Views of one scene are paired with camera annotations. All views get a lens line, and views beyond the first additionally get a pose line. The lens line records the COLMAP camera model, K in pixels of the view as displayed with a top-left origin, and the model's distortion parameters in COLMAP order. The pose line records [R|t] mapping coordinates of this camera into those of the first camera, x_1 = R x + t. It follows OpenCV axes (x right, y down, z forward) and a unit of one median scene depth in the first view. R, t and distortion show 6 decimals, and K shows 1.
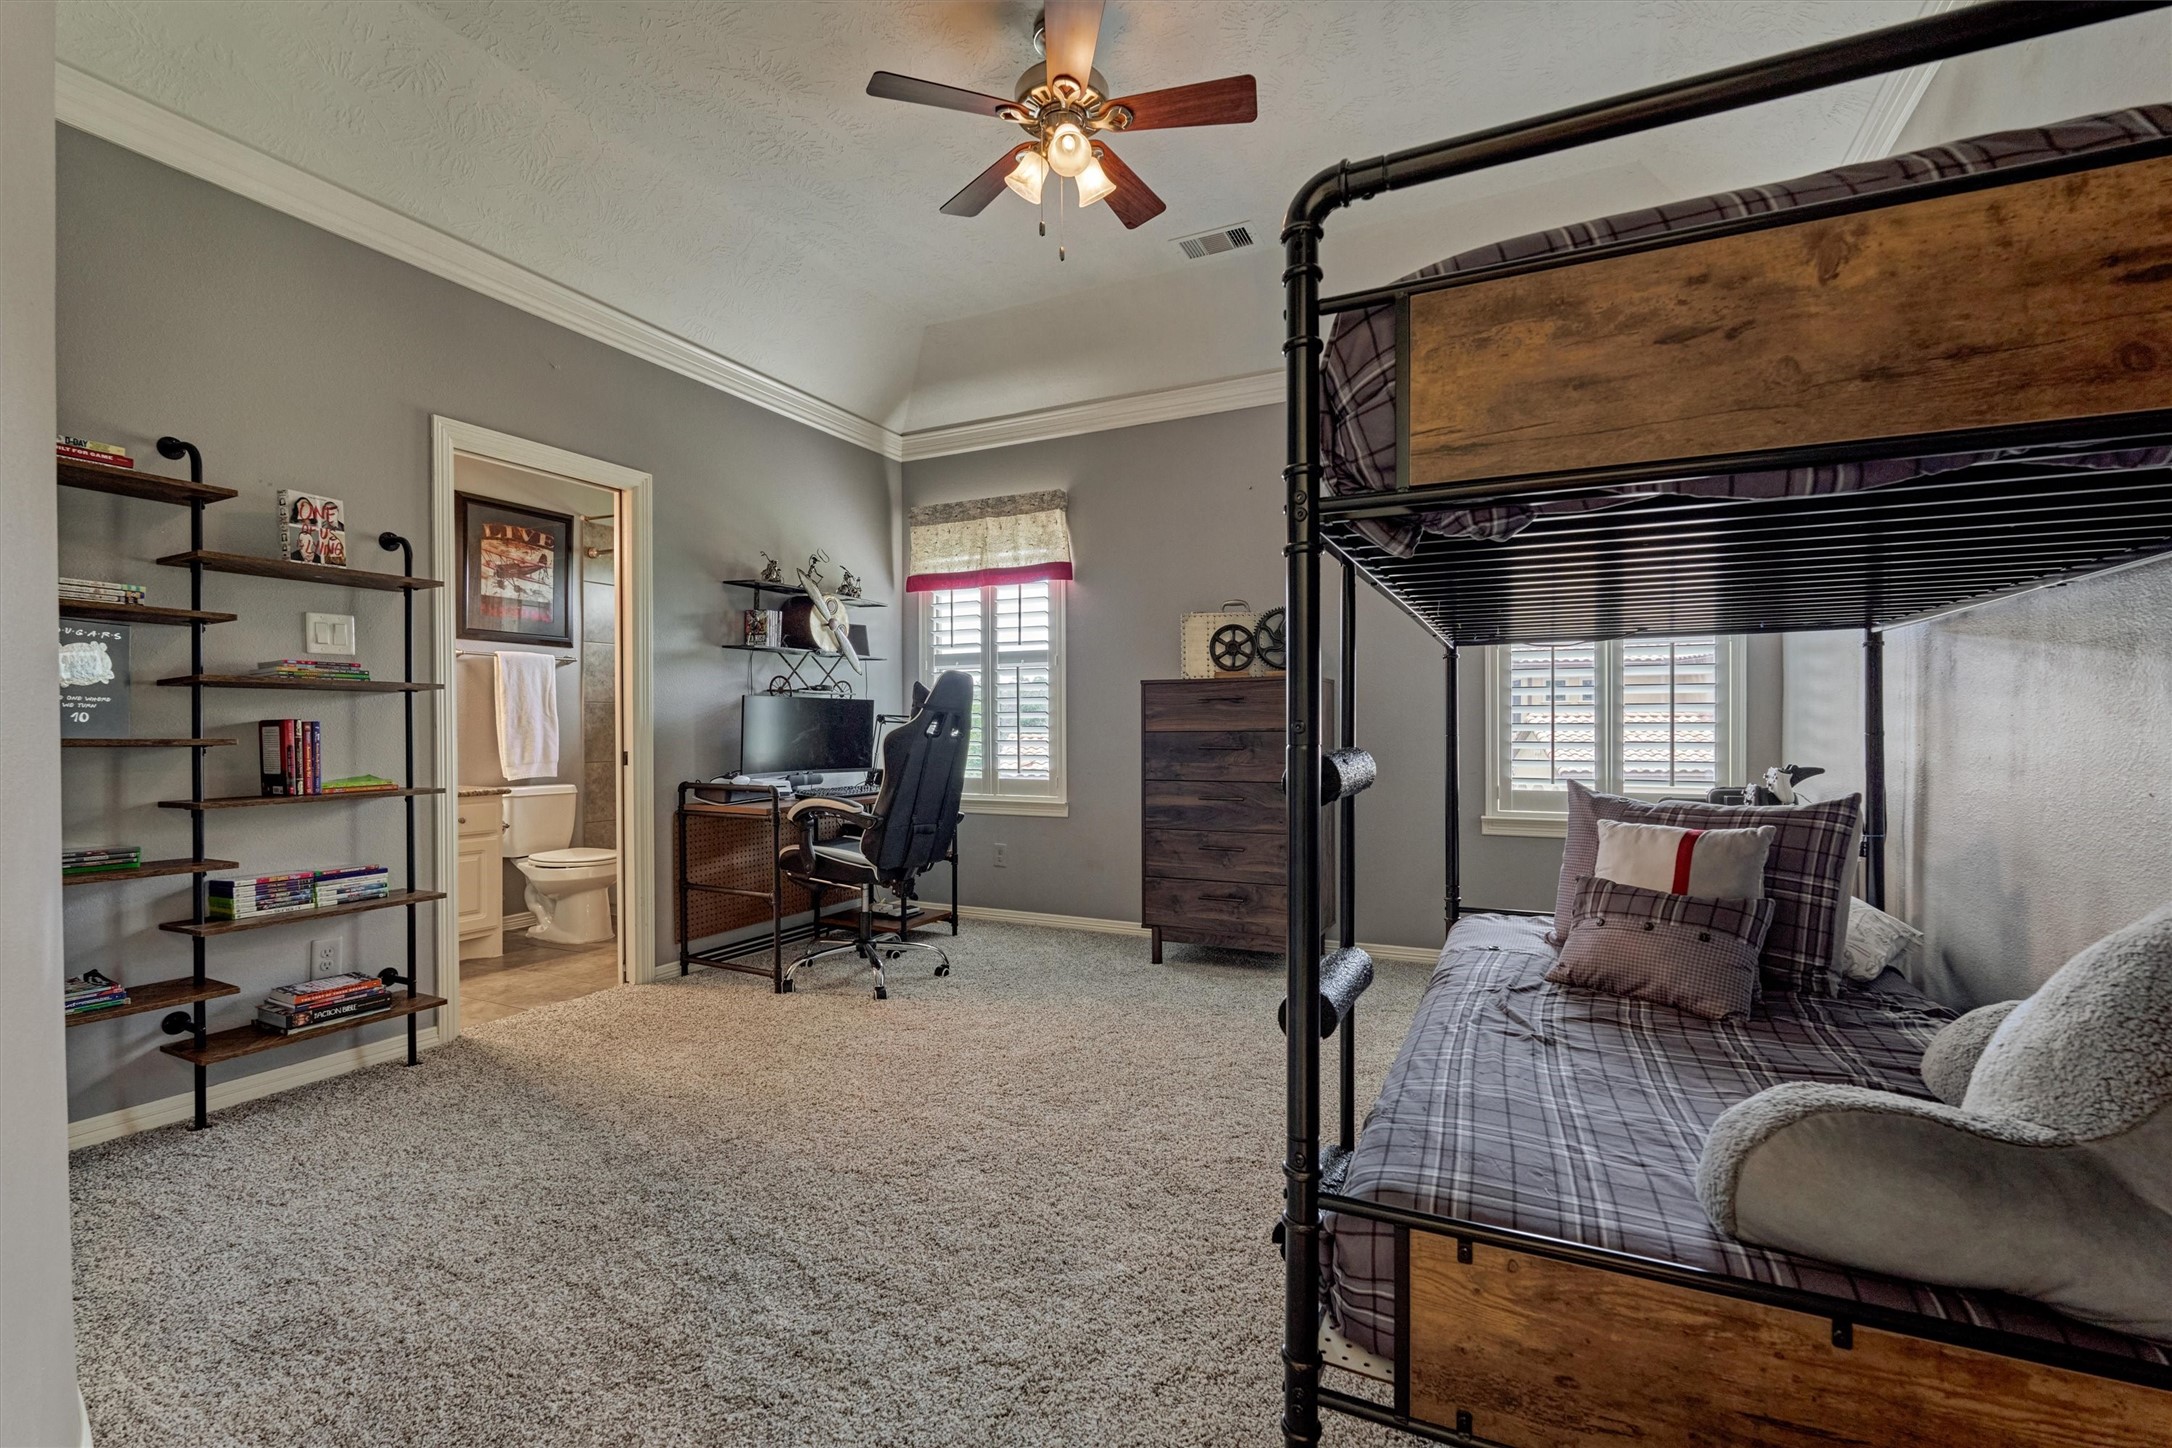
lens RADIAL K [[961.6, 0, 1086.0], [0, 961.6, 724.0], [0, 0, 1]] dist [0.001565, 0.000378]
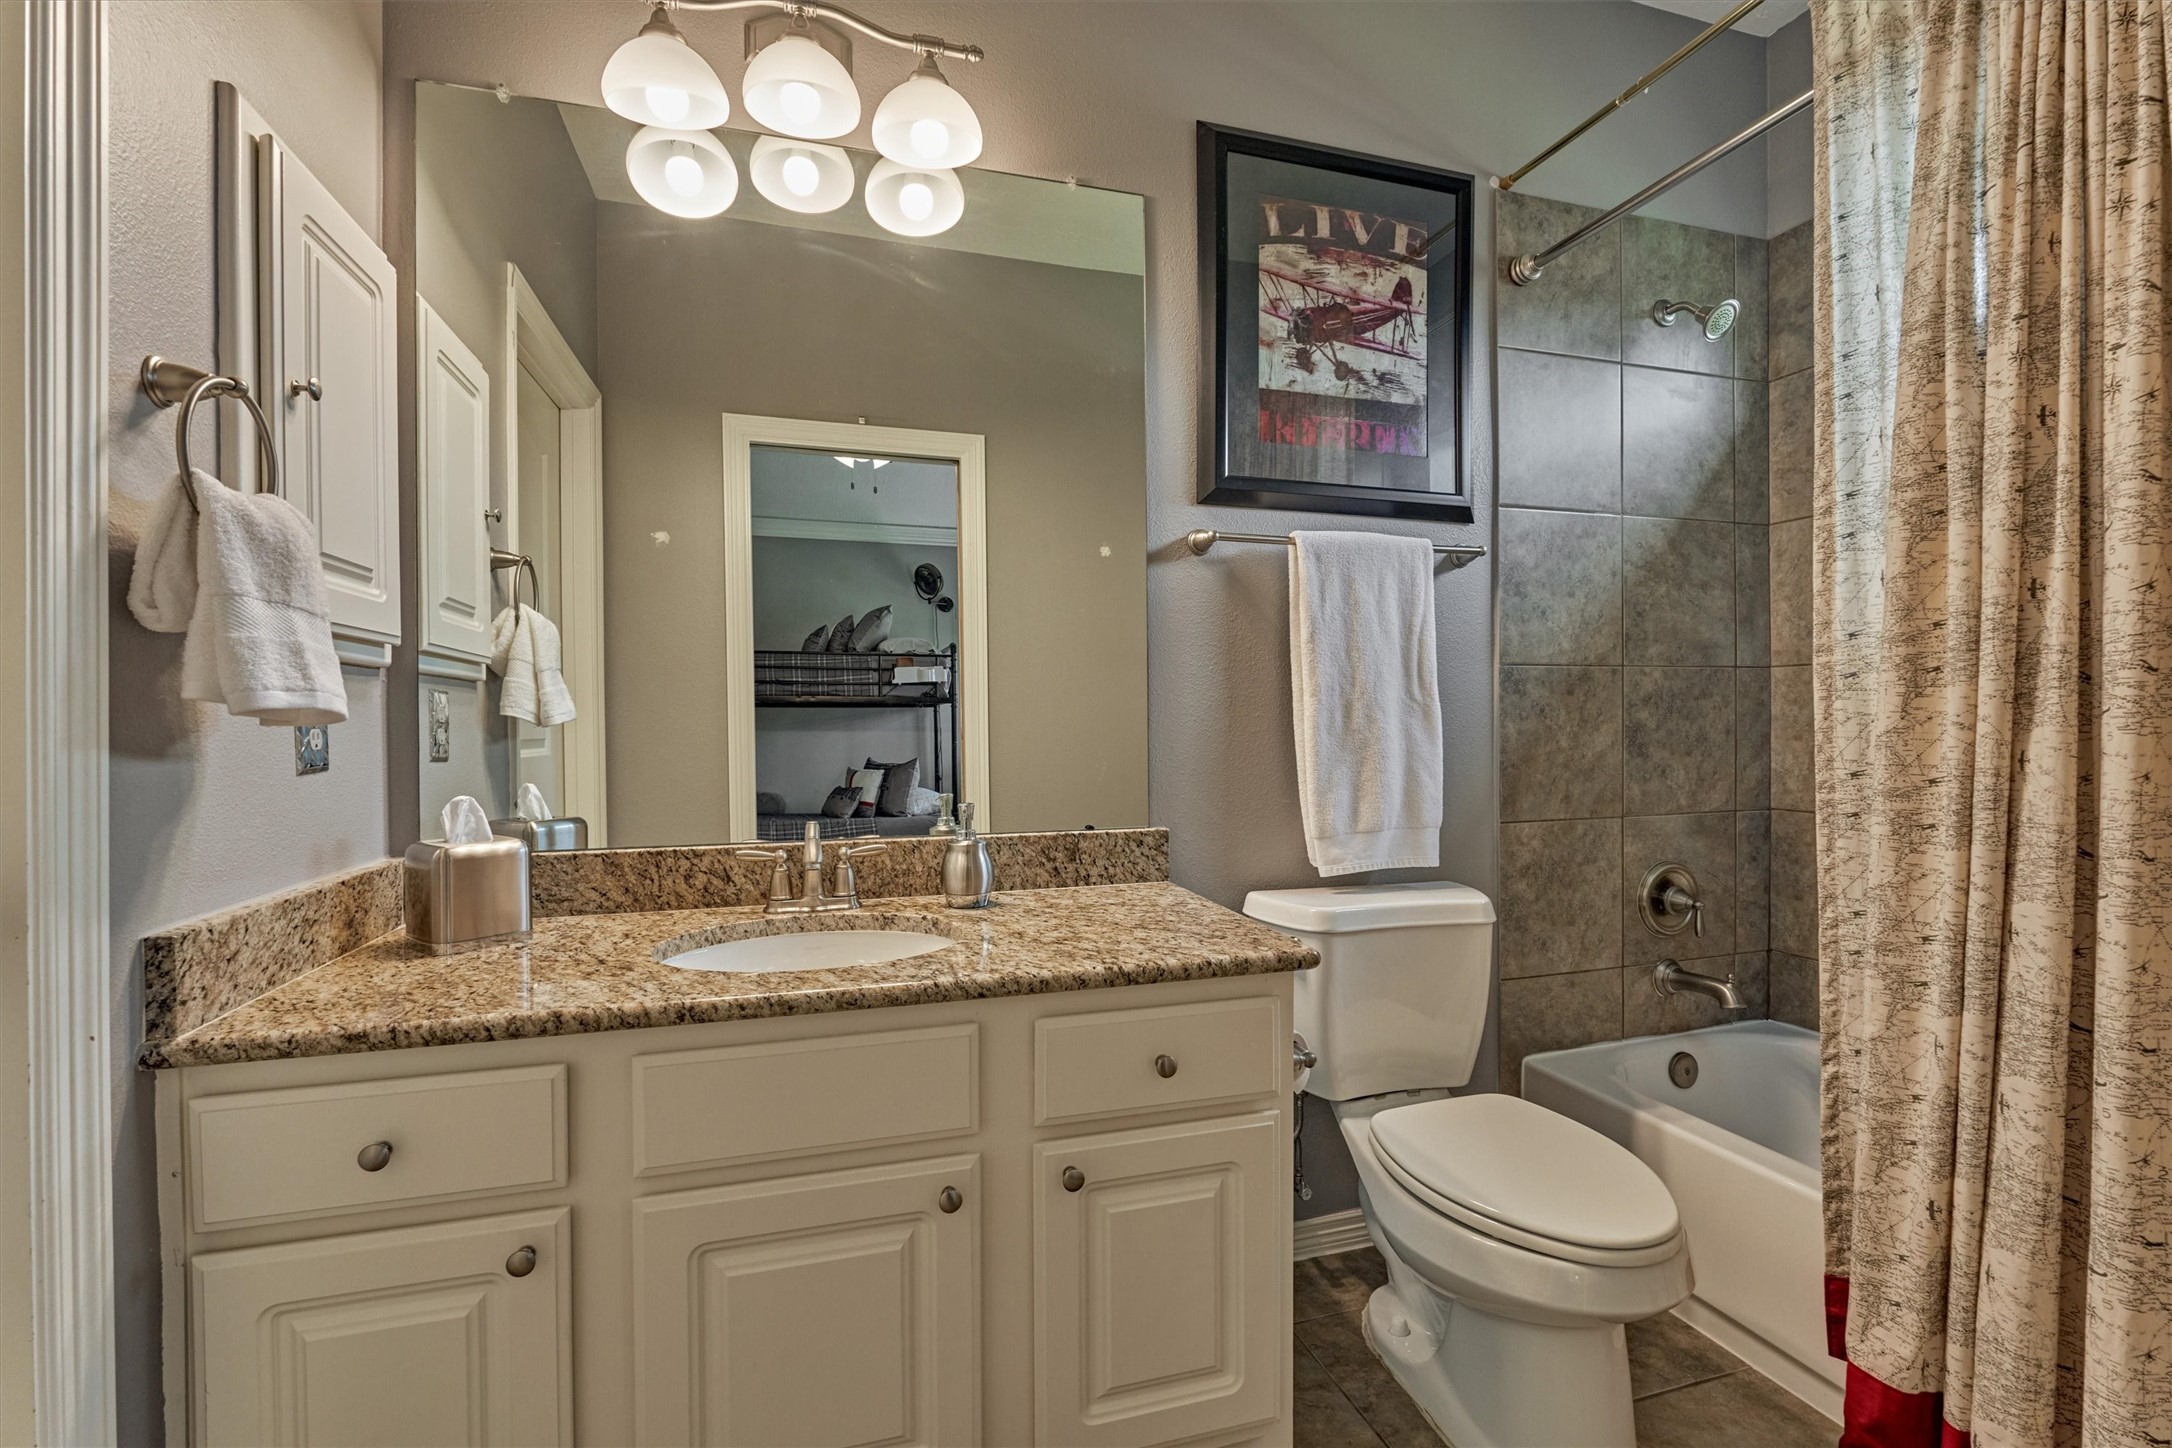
lens RADIAL K [[961.6, 0, 1086.0], [0, 961.6, 724.0], [0, 0, 1]] dist [0.001565, 0.000378]
pose [[0.694263, 0.001215, -0.719720, -0.386368], [0.002865, 0.999986, 0.004453, -0.001353], [0.719715, -0.005154, 0.694250, 0.660342]]
